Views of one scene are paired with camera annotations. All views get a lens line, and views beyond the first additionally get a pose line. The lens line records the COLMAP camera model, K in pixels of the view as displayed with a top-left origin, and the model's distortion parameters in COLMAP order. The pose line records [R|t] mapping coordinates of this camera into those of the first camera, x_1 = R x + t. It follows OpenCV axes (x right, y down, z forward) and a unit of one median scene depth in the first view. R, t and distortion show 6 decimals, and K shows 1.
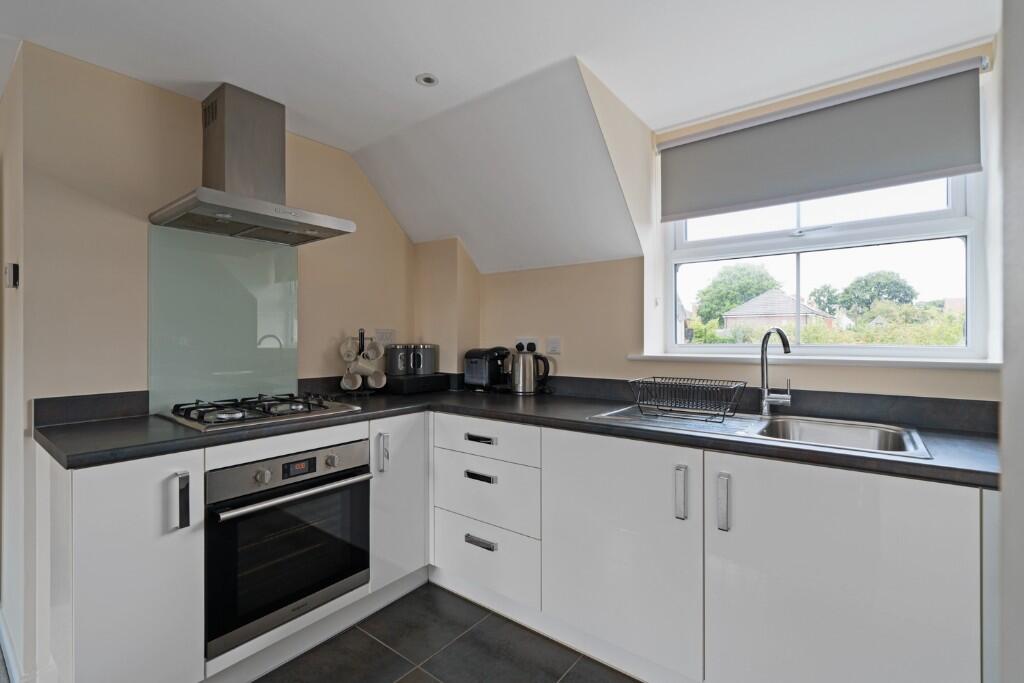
lens RADIAL K [[457.1, 0, 518.1], [0, 457.1, 338.6], [0, 0, 1]] dist [0.003084, 0.000110]
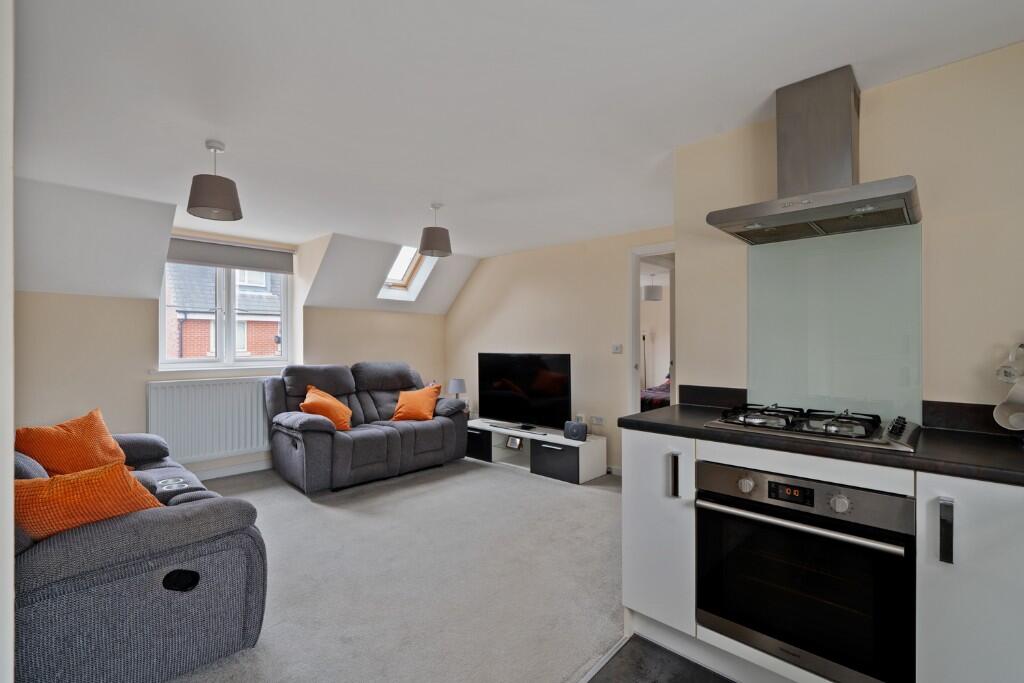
lens RADIAL K [[457.1, 0, 519.7], [0, 457.1, 345.2], [0, 0, 1]] dist [0.003084, 0.000110]
pose [[-0.100758, 0.003197, -0.994906, 0.391716], [-0.004159, 0.999985, 0.003634, -0.001352], [0.994902, 0.004504, -0.100743, 0.506373]]
